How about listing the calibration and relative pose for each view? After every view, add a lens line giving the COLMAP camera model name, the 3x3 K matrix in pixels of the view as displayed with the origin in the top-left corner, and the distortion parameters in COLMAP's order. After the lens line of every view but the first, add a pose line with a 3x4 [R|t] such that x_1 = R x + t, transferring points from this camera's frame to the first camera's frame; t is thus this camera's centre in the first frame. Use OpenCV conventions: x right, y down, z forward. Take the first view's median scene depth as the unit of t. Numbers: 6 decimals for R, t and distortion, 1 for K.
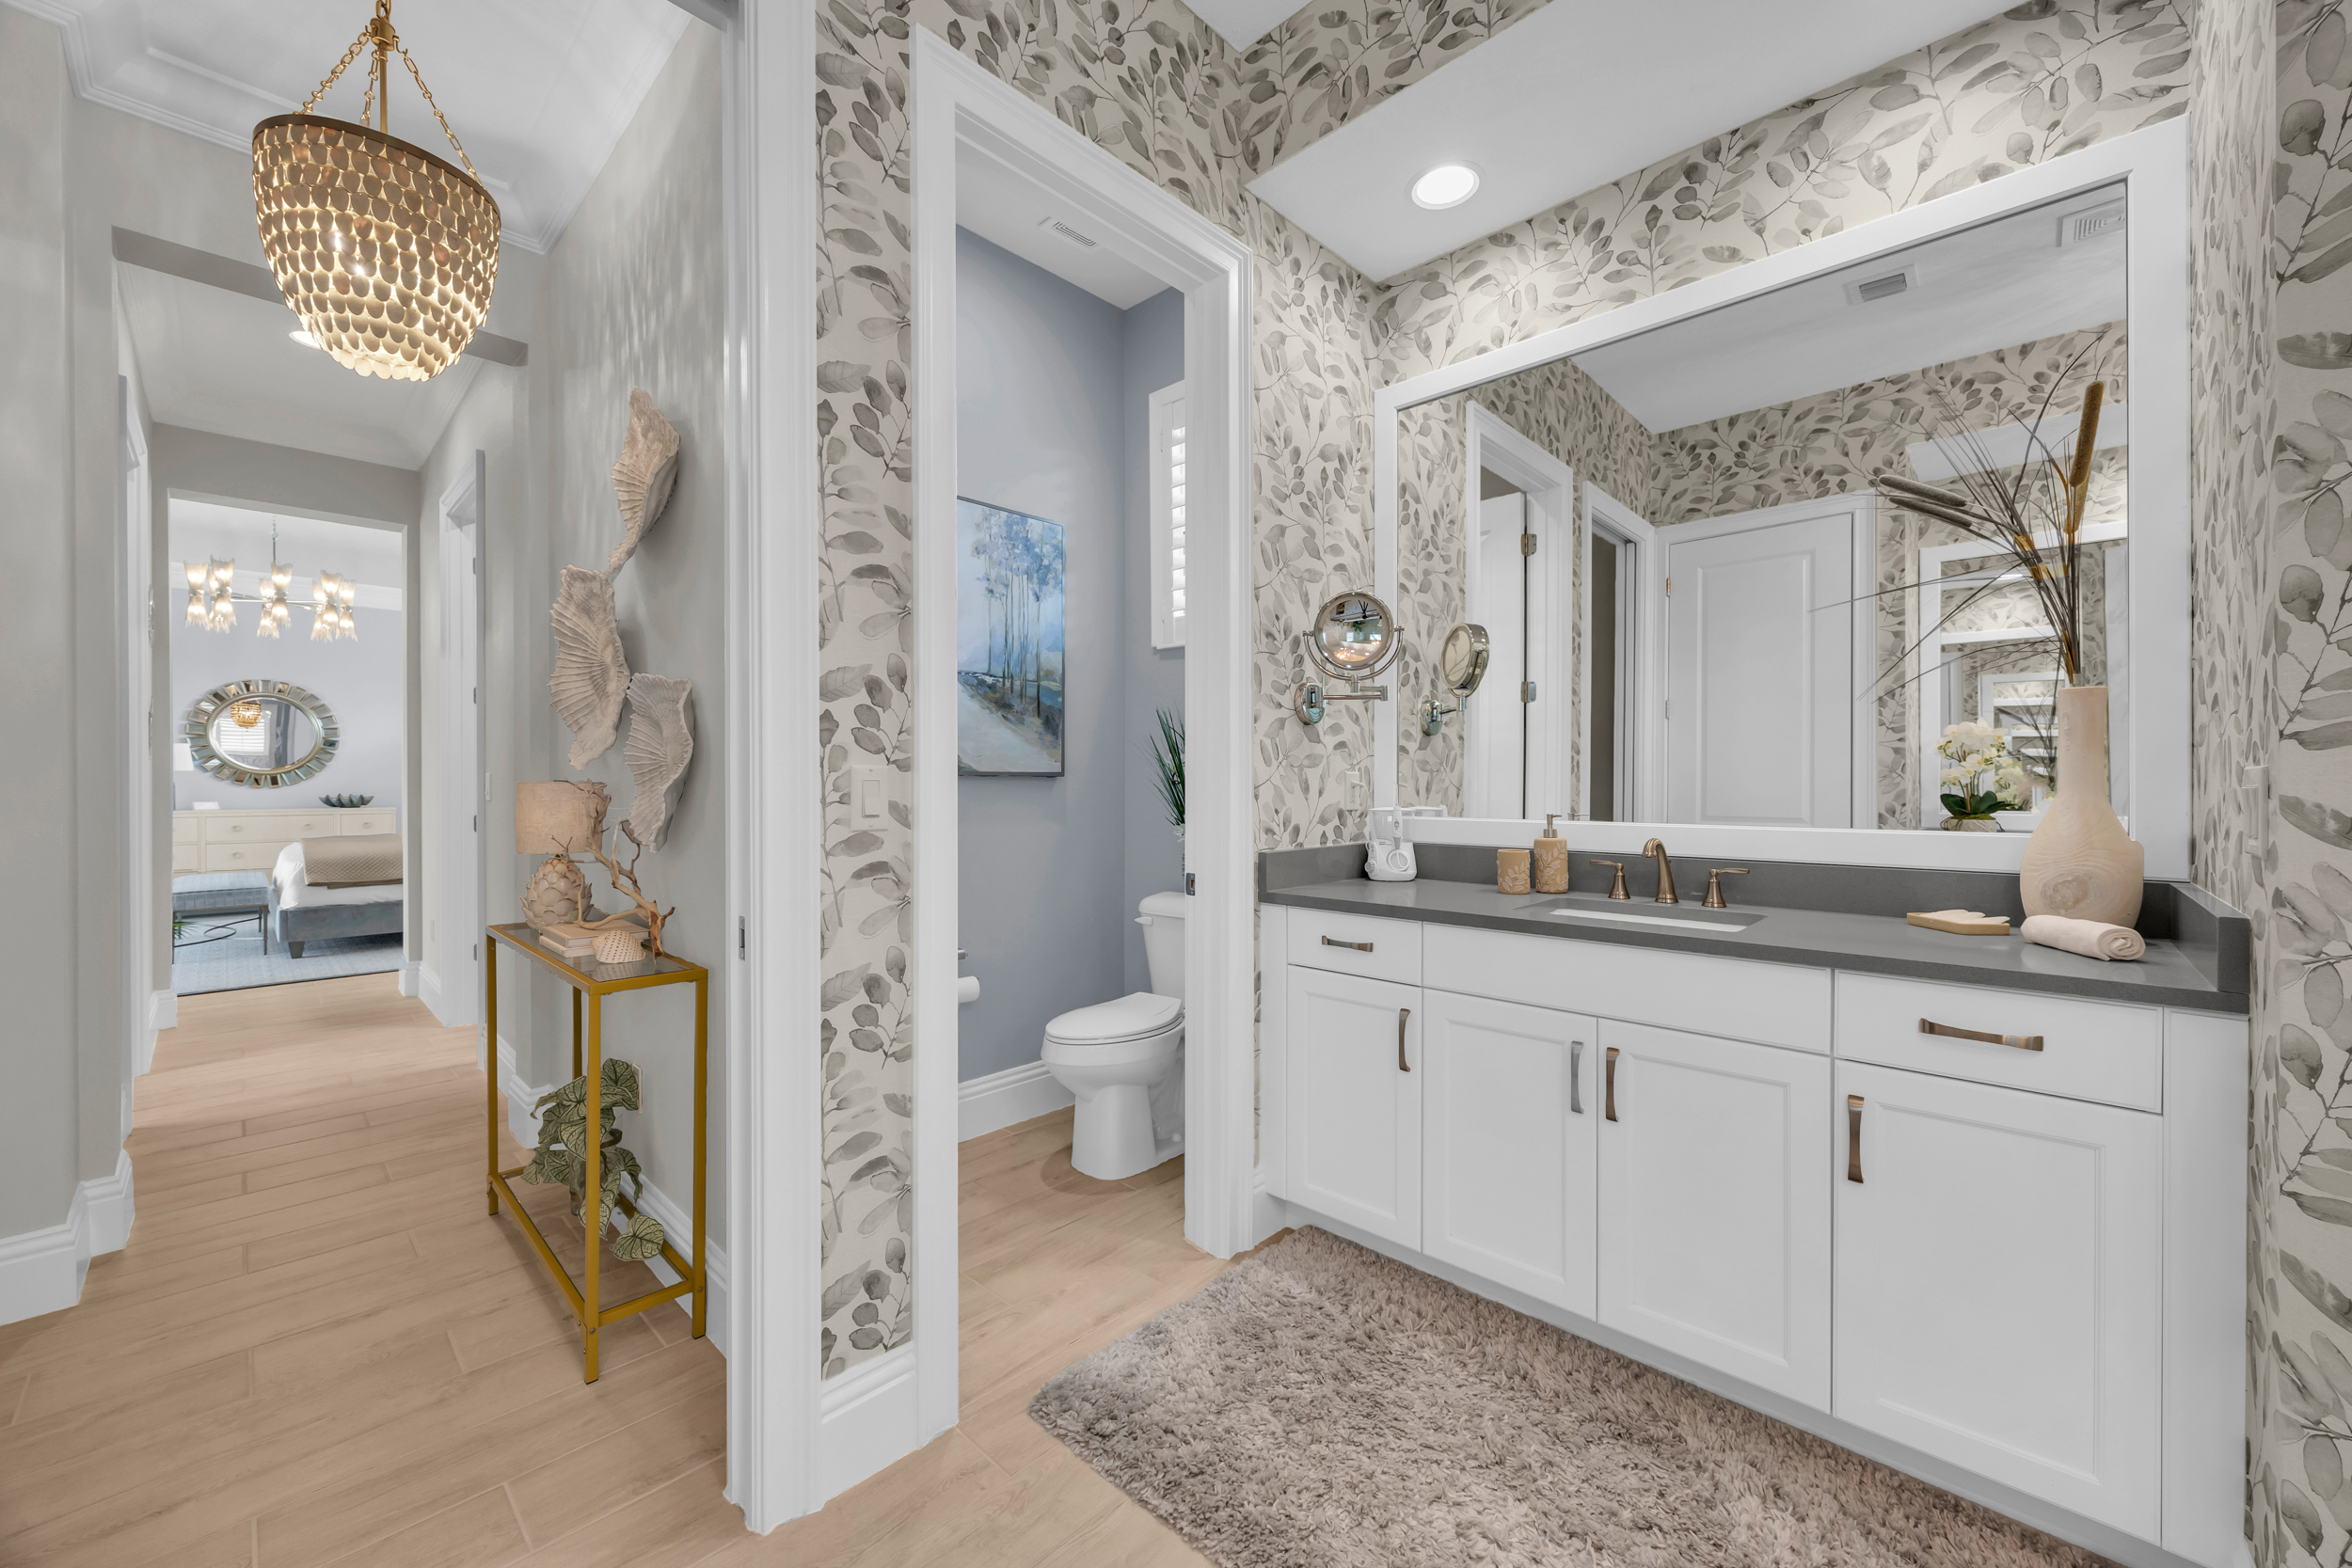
lens RADIAL K [[906.8, 0, 1174.8], [0, 906.8, 779.8], [0, 0, 1]] dist [-0.001777, -0.000138]
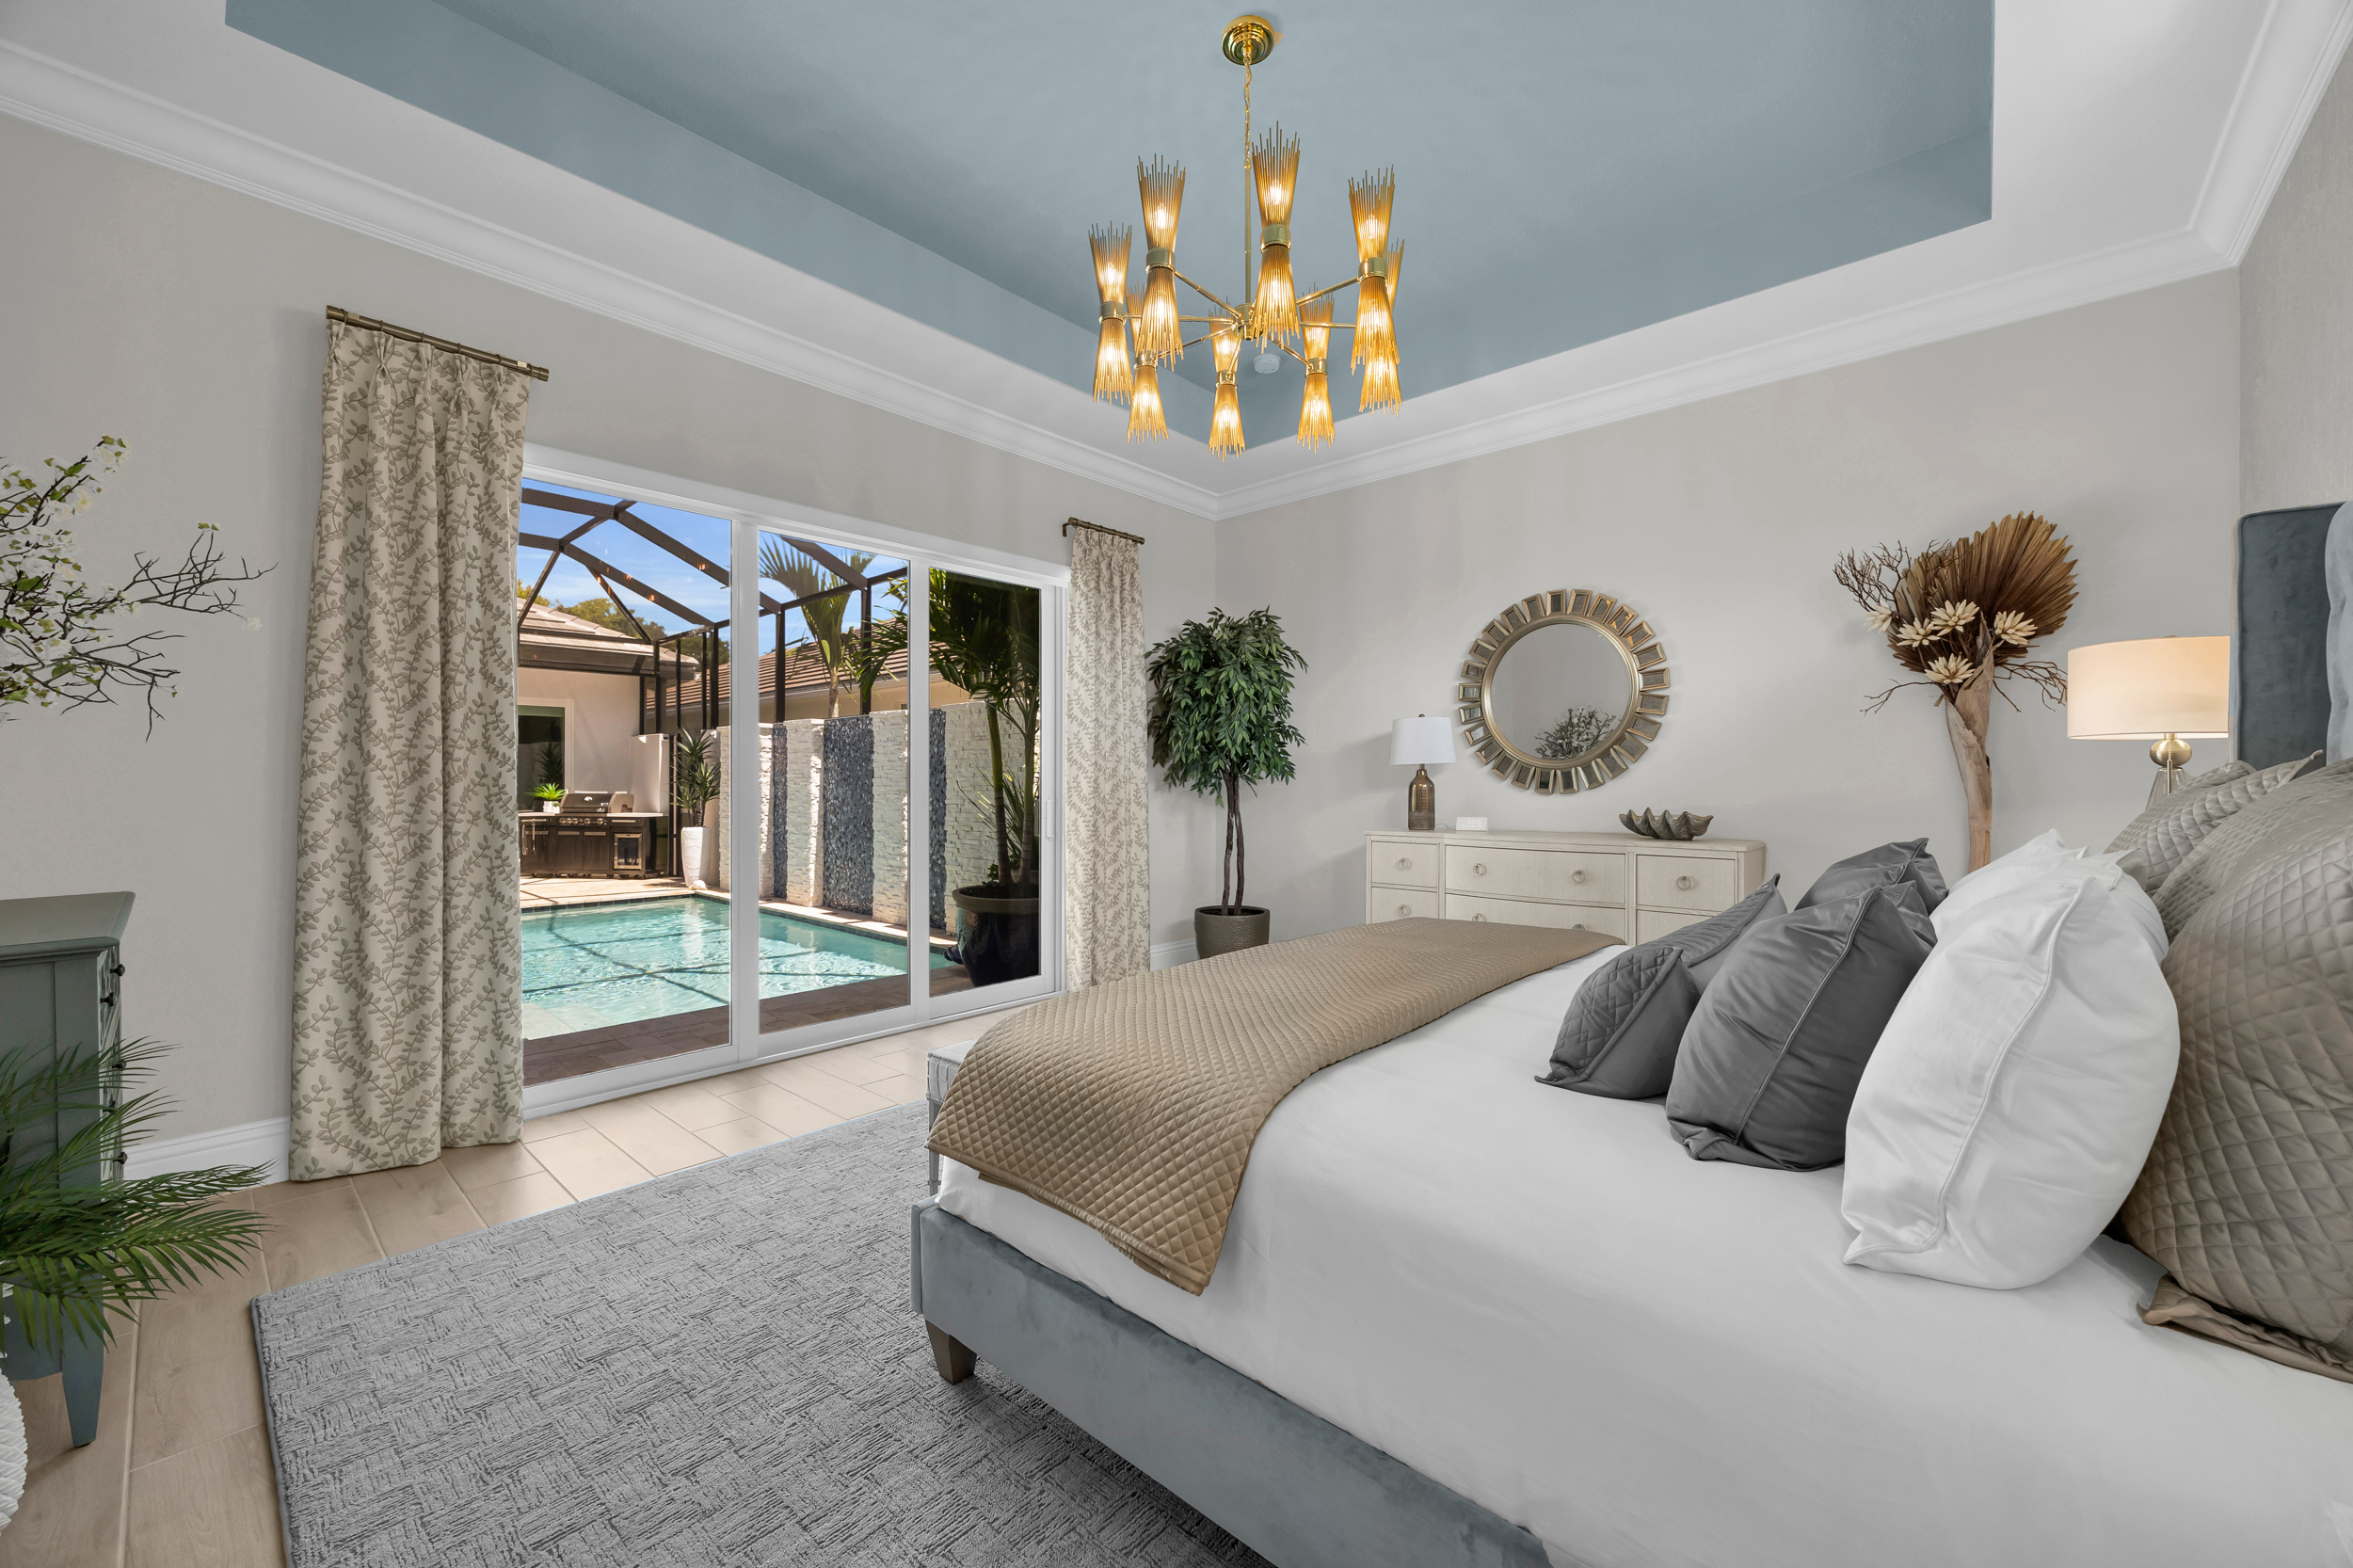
lens RADIAL K [[907.3, 0, 1175.3], [0, 907.3, 779.8], [0, 0, 1]] dist [-0.001777, -0.000138]
pose [[0.023883, 0.004122, -0.999706, -0.472127], [-0.002011, 0.999990, 0.004075, -0.000851], [0.999713, 0.001913, 0.023891, 0.755009]]
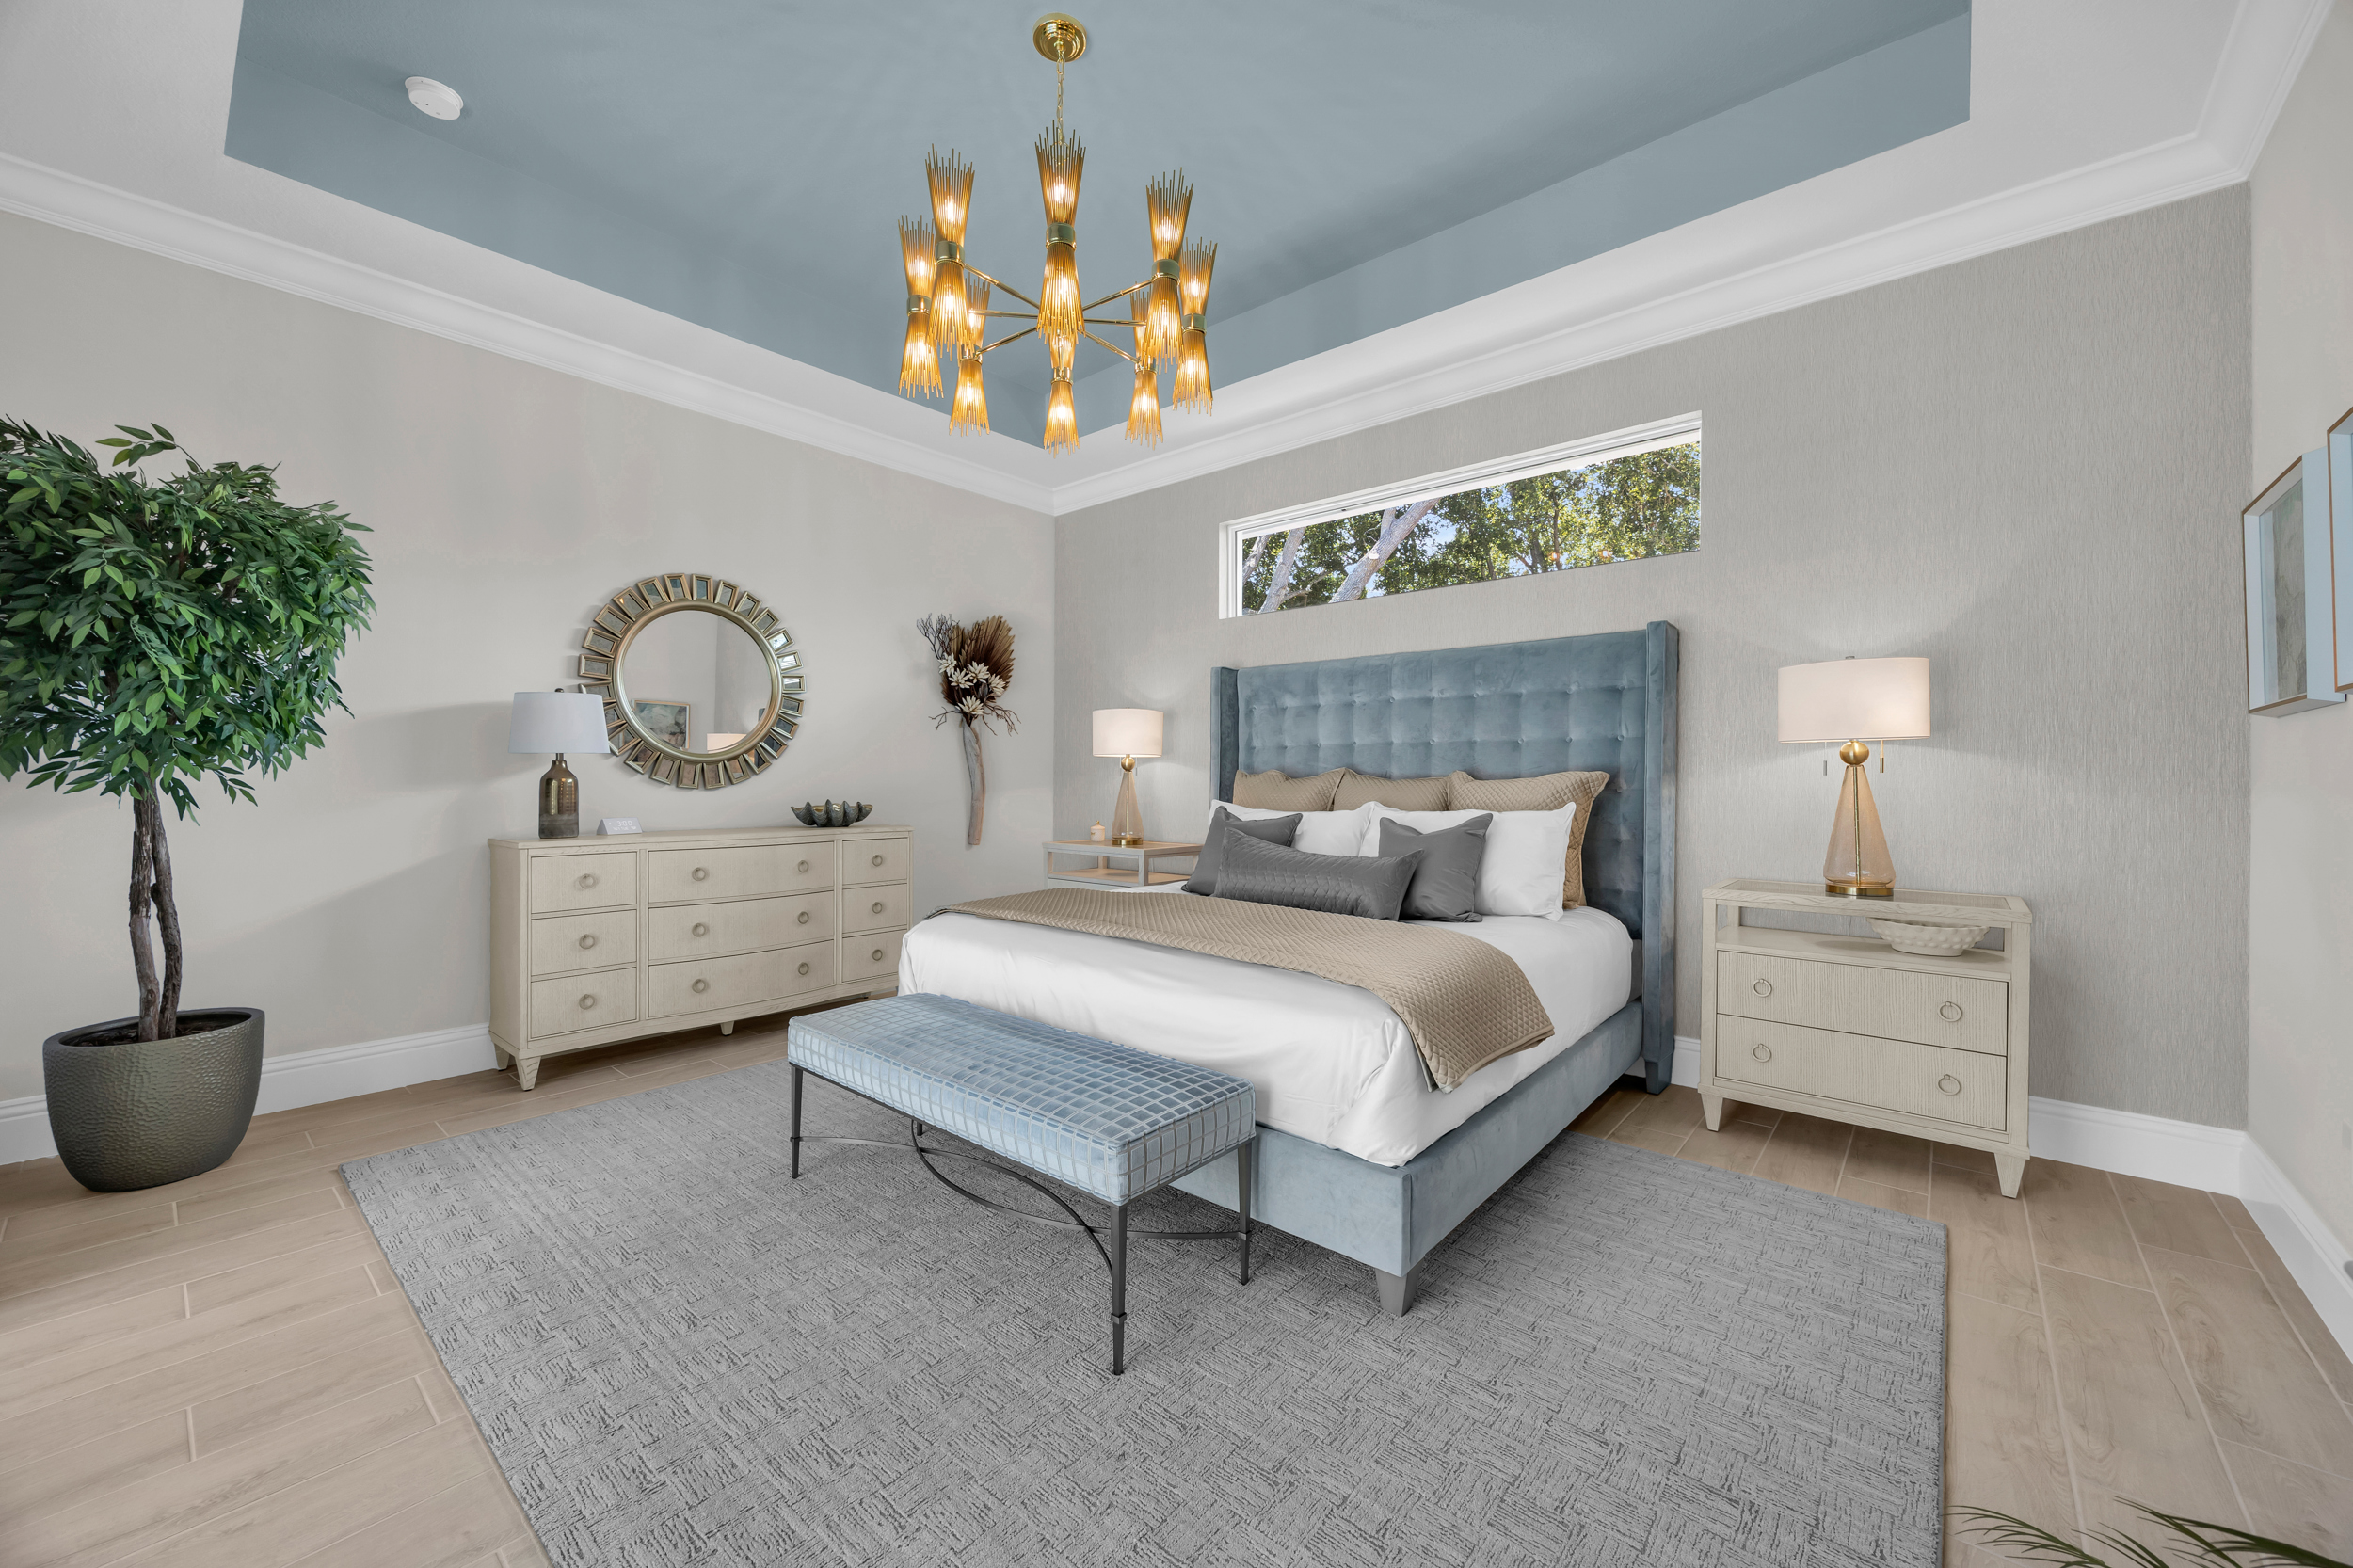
lens RADIAL K [[907.3, 0, 1175.3], [0, 907.3, 779.8], [0, 0, 1]] dist [-0.001777, -0.000138]
pose [[0.998748, 0.008455, 0.049308, -0.756062], [-0.008384, 0.999964, -0.001642, 0.002613], [-0.049320, 0.001227, 0.998782, 0.474163]]
